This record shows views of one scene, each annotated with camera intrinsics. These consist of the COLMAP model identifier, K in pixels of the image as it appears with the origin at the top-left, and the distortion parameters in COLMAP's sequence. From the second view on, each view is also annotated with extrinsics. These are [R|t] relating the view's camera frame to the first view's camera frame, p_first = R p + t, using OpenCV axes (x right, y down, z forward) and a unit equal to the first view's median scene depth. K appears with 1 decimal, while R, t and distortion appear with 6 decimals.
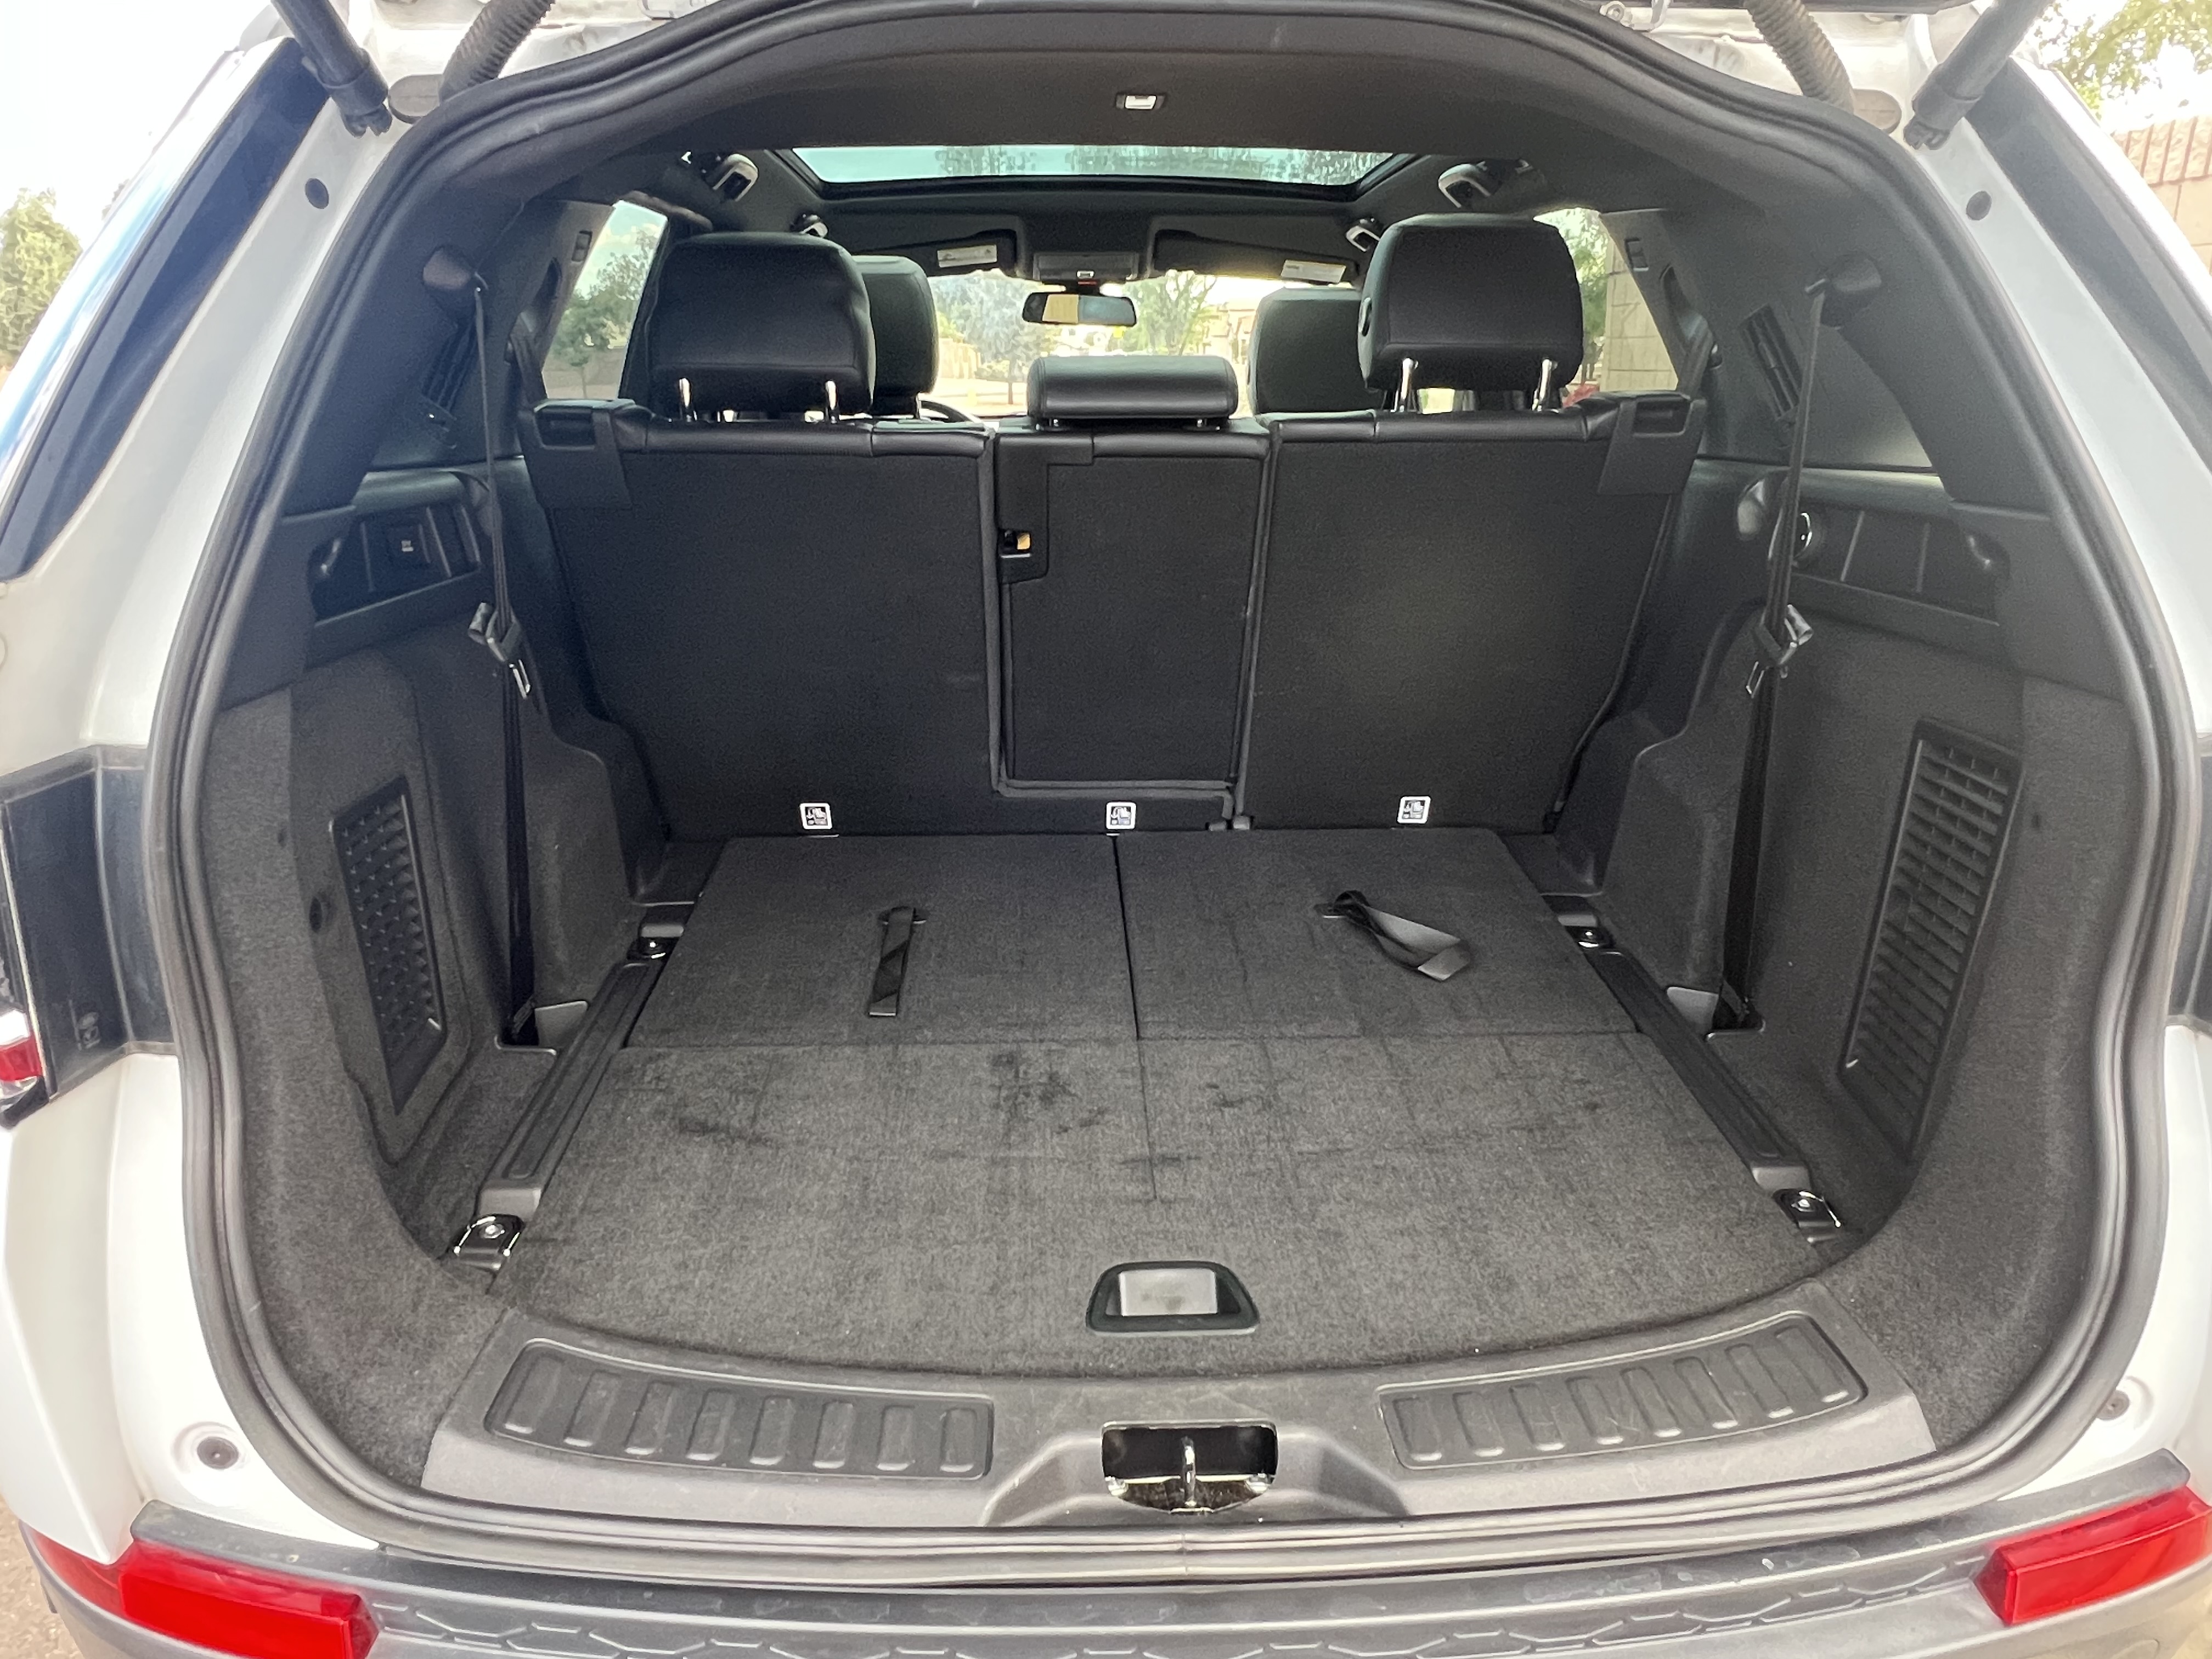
lens RADIAL K [[1341.7, 0, 1106.0], [0, 1341.7, 829.5], [0, 0, 1]] dist [0.000446, 0.001043]
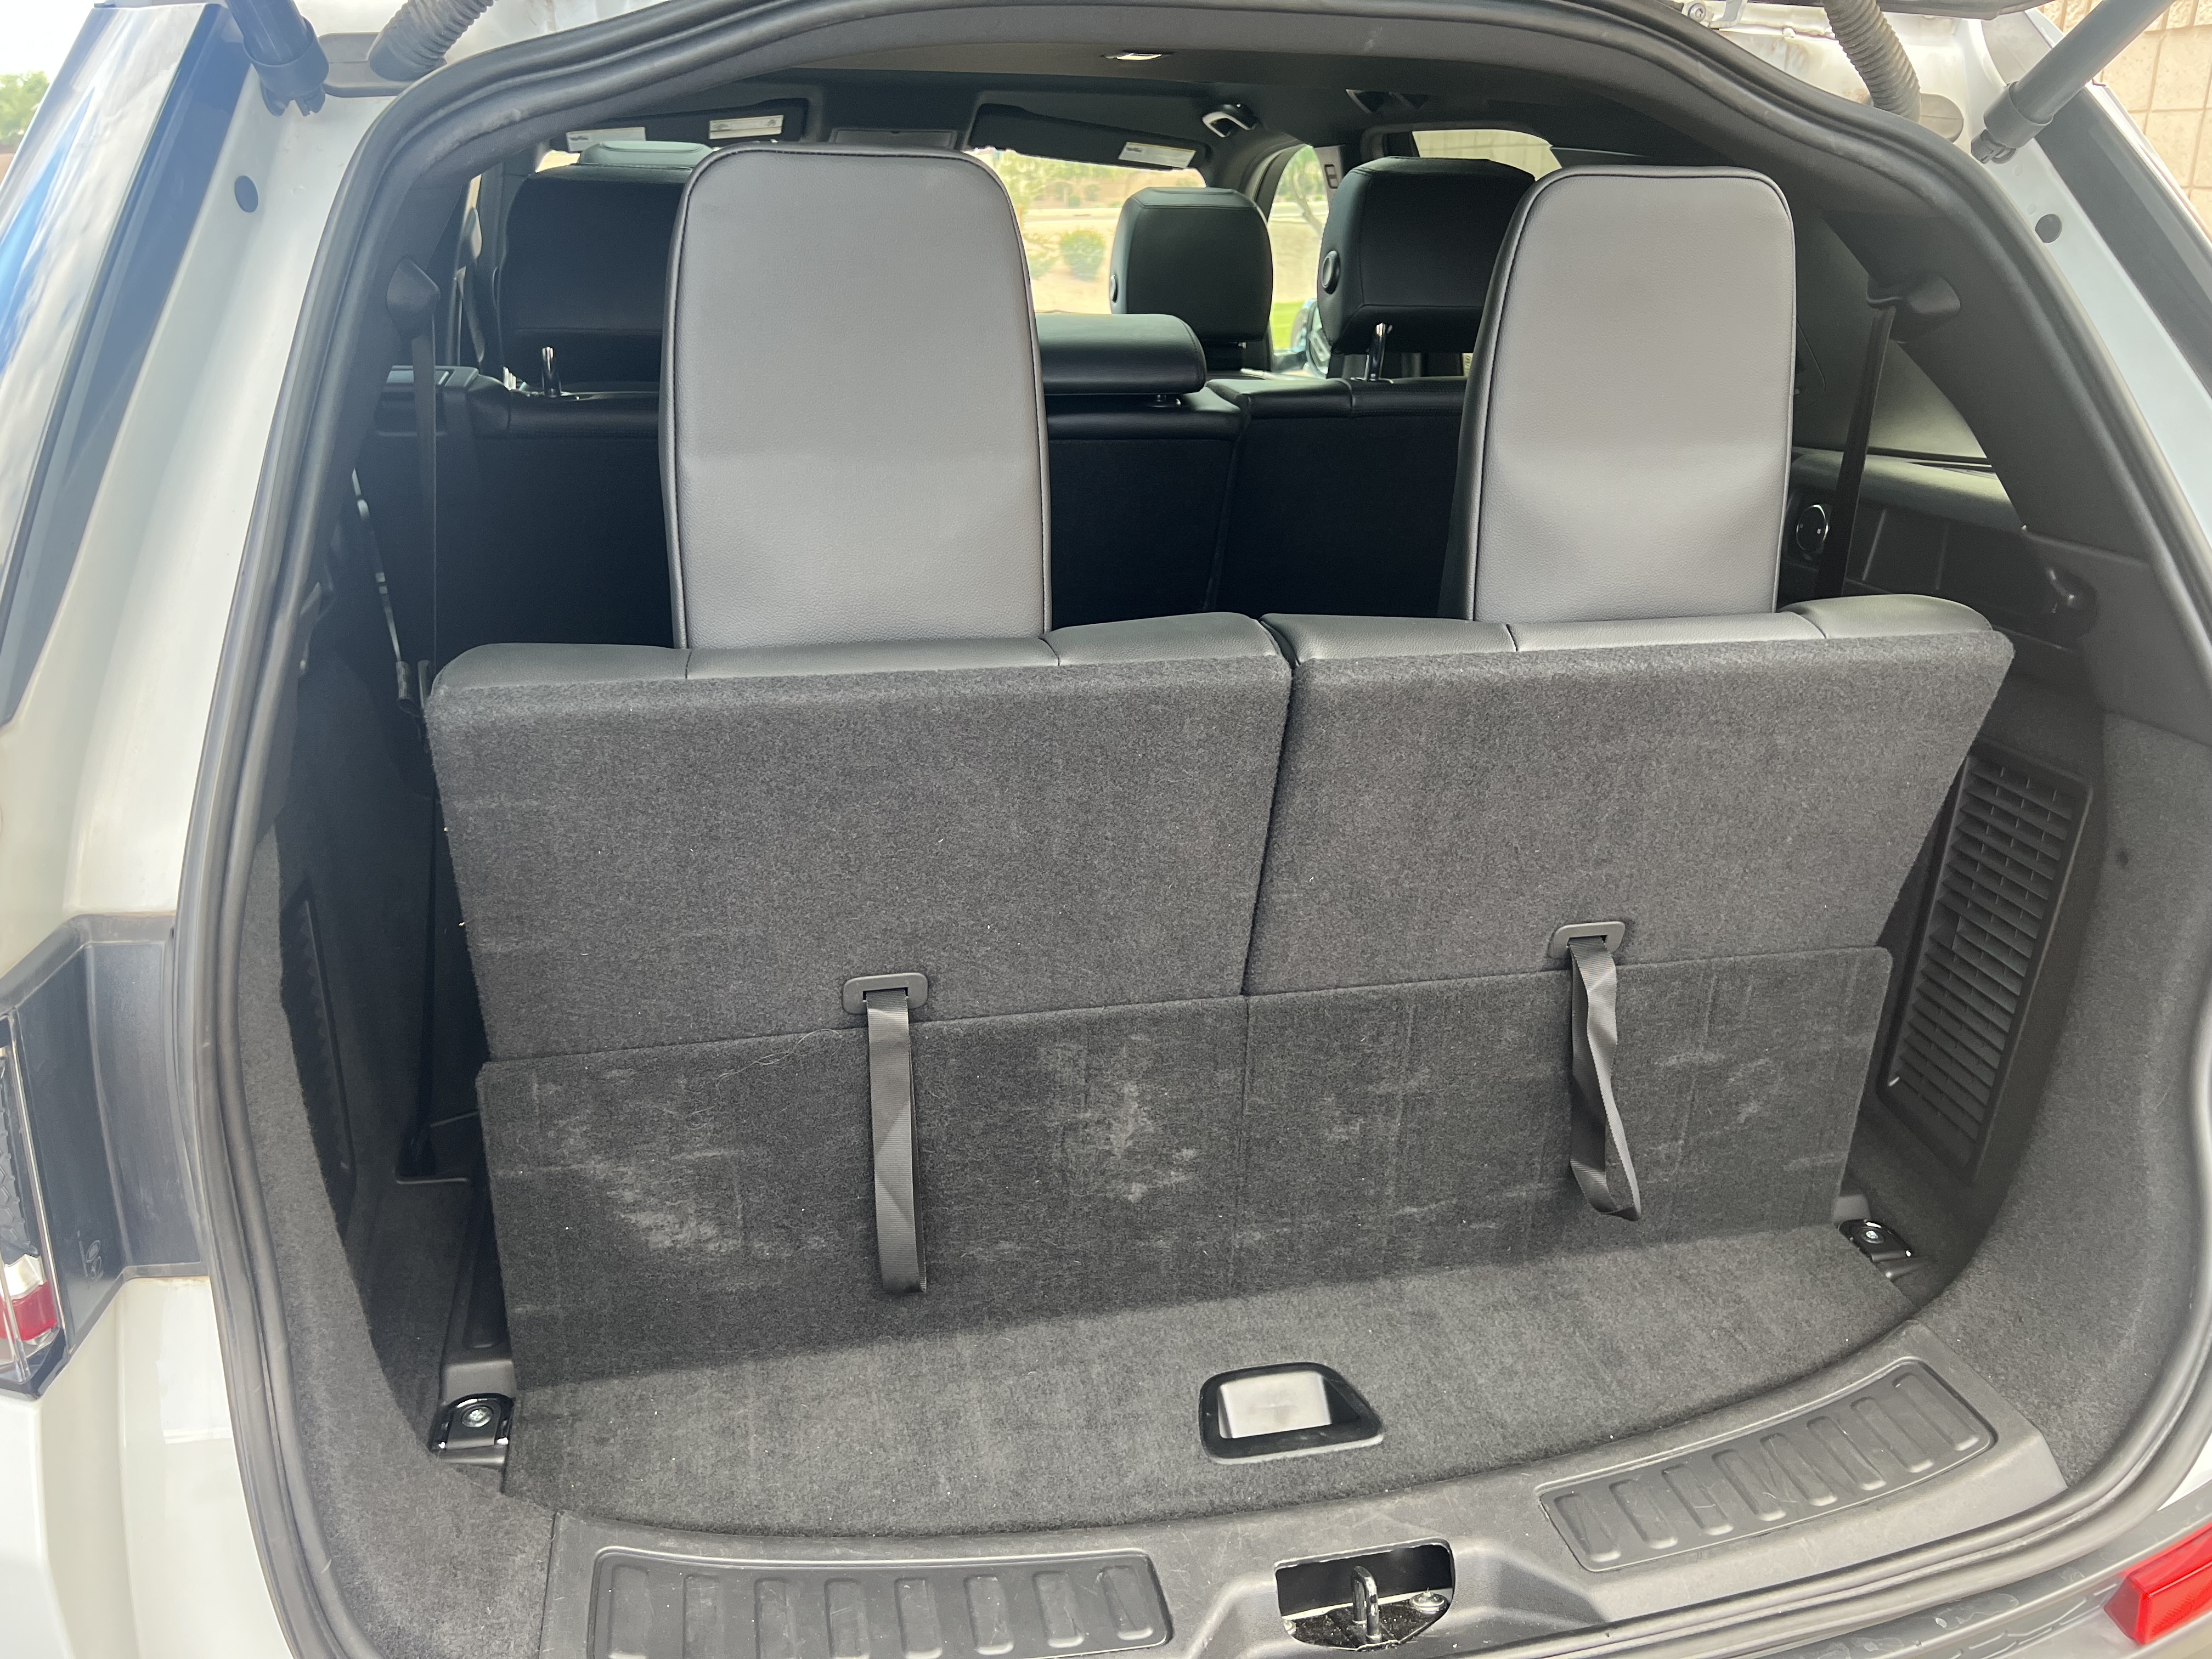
lens RADIAL K [[1596.3, 0, 1096.8], [0, 1596.3, 823.6], [0, 0, 1]] dist [0.037061, -0.033971]
pose [[0.983769, -0.049789, 0.172395, -0.258120], [0.043122, 0.998178, 0.042209, -0.109702], [-0.174182, -0.034090, 0.984123, -0.053517]]
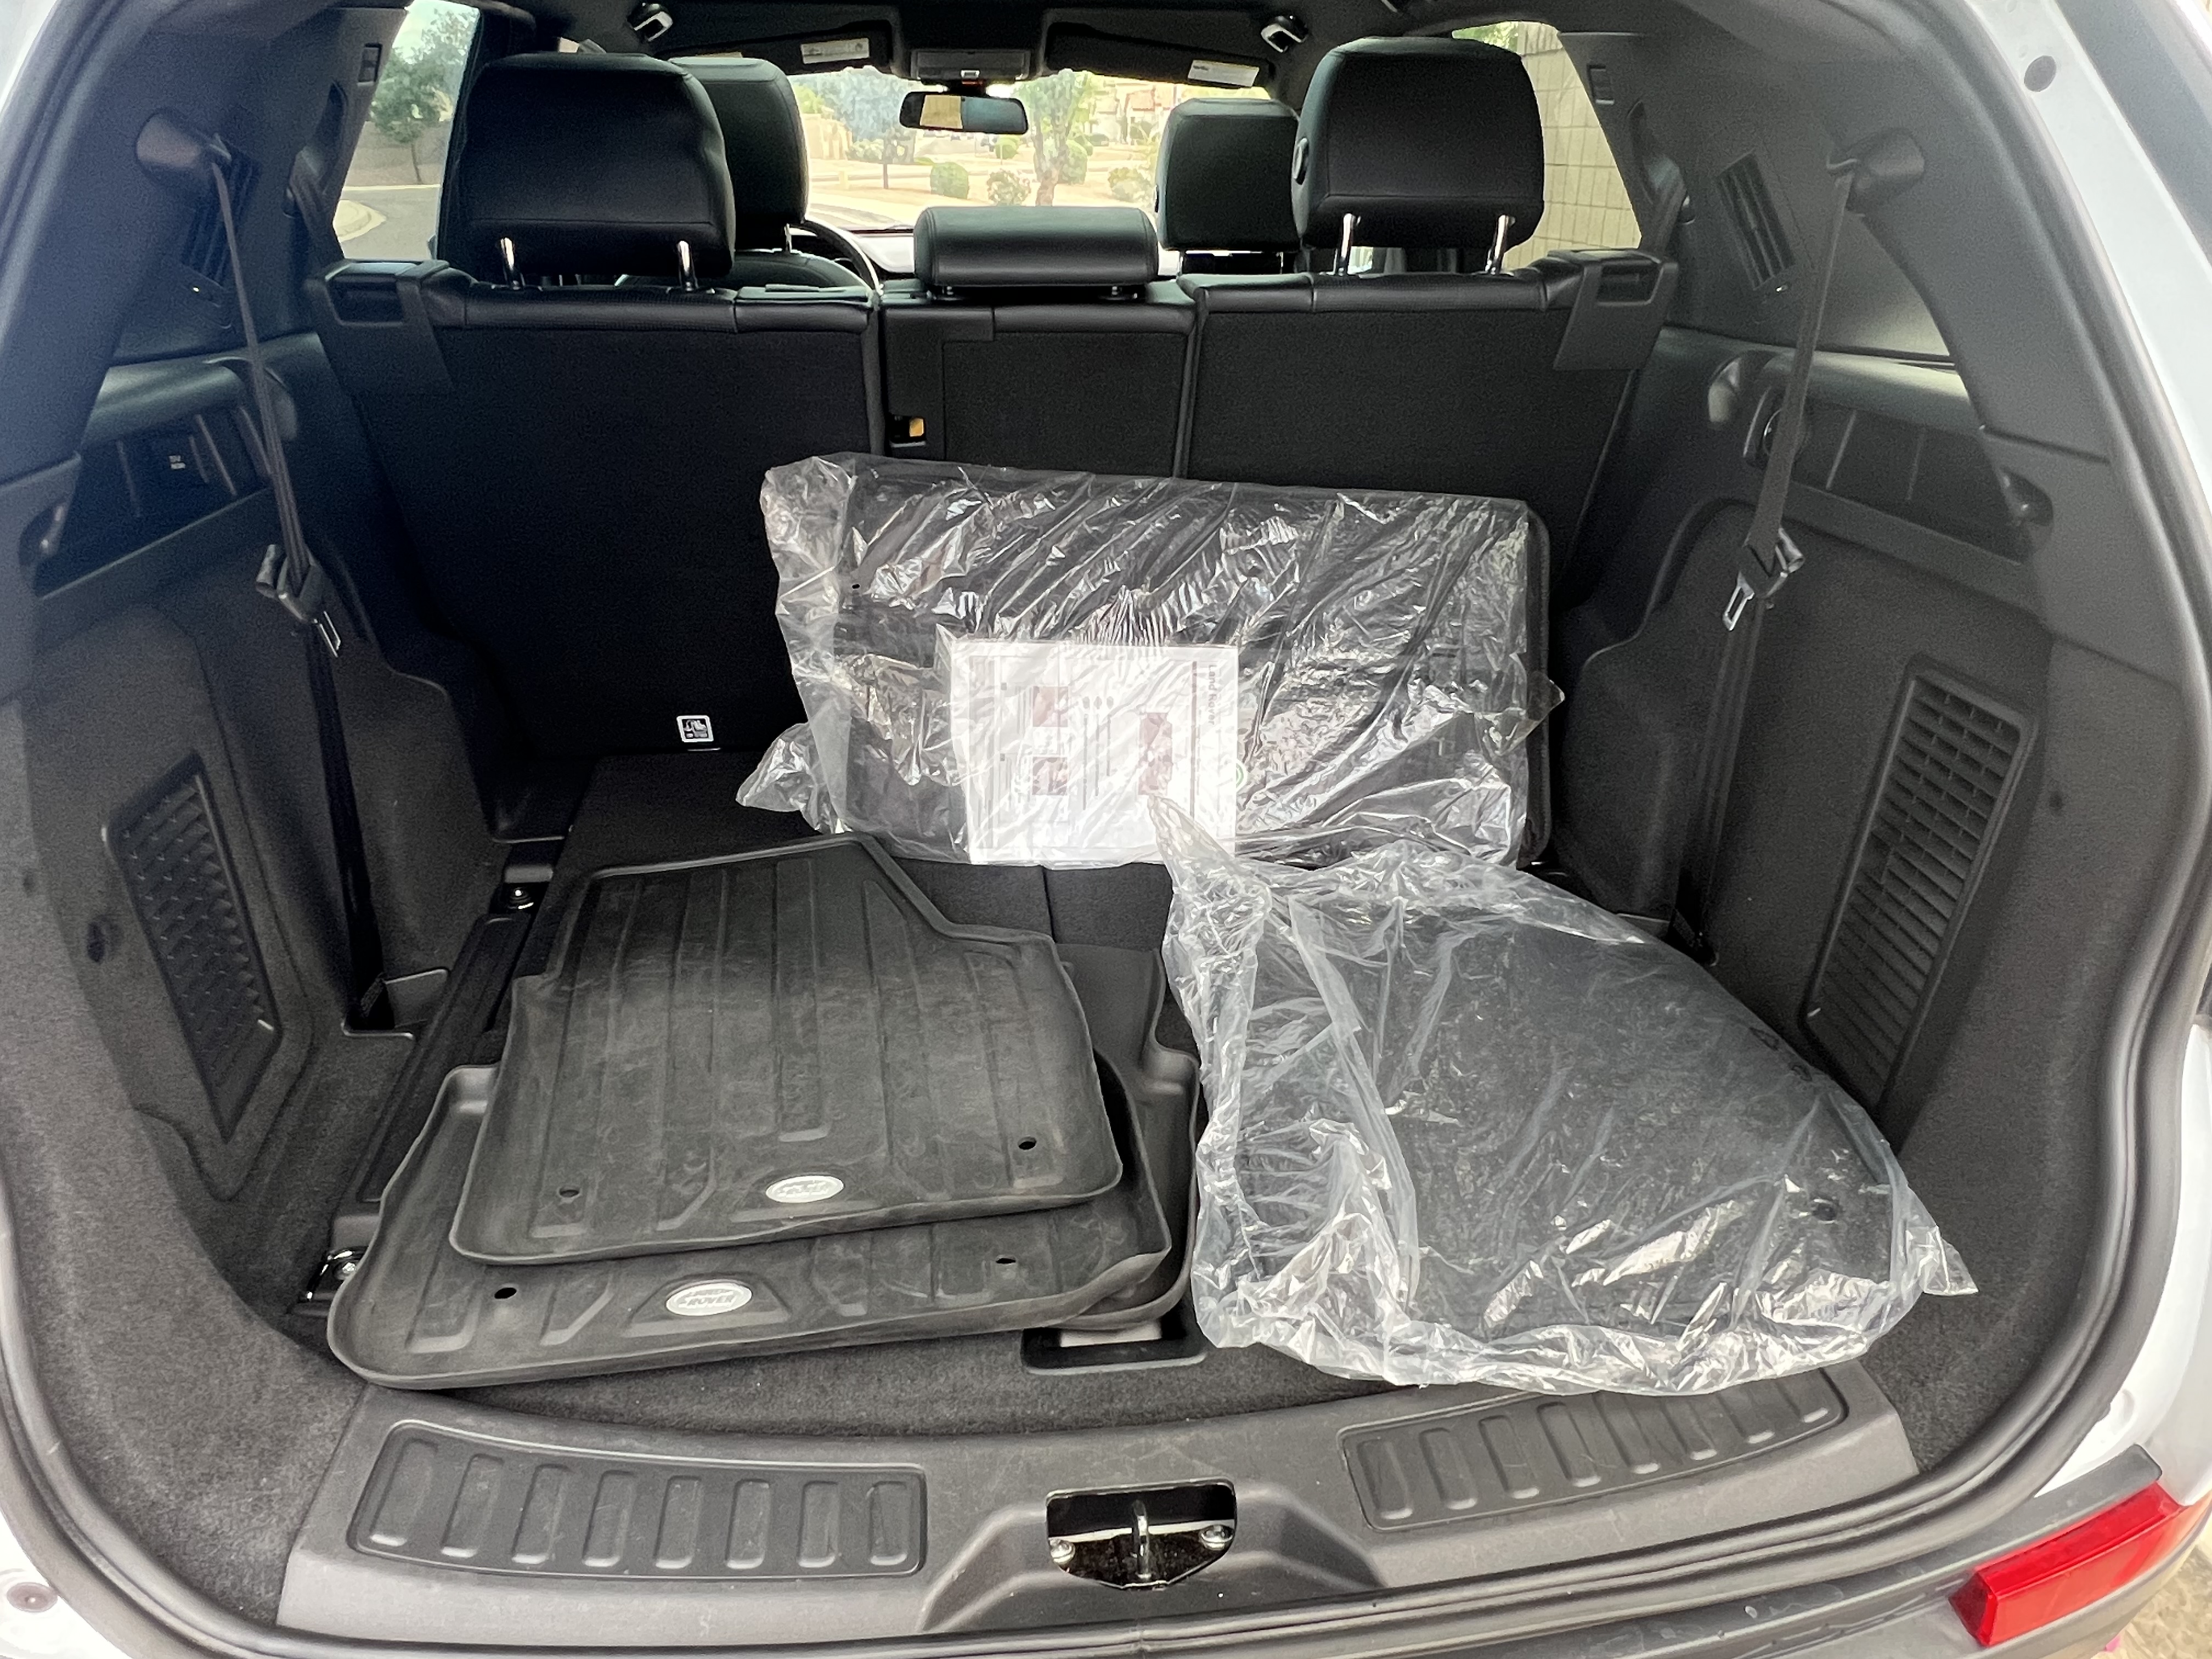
lens RADIAL K [[1349.1, 0, 1093.7], [0, 1349.1, 825.3], [0, 0, 1]] dist [0.000727, 0.000415]
pose [[0.997501, -0.025948, 0.065722, -0.016874], [0.017001, 0.990942, 0.133207, -0.116755], [-0.068583, -0.131757, 0.988907, 0.131804]]
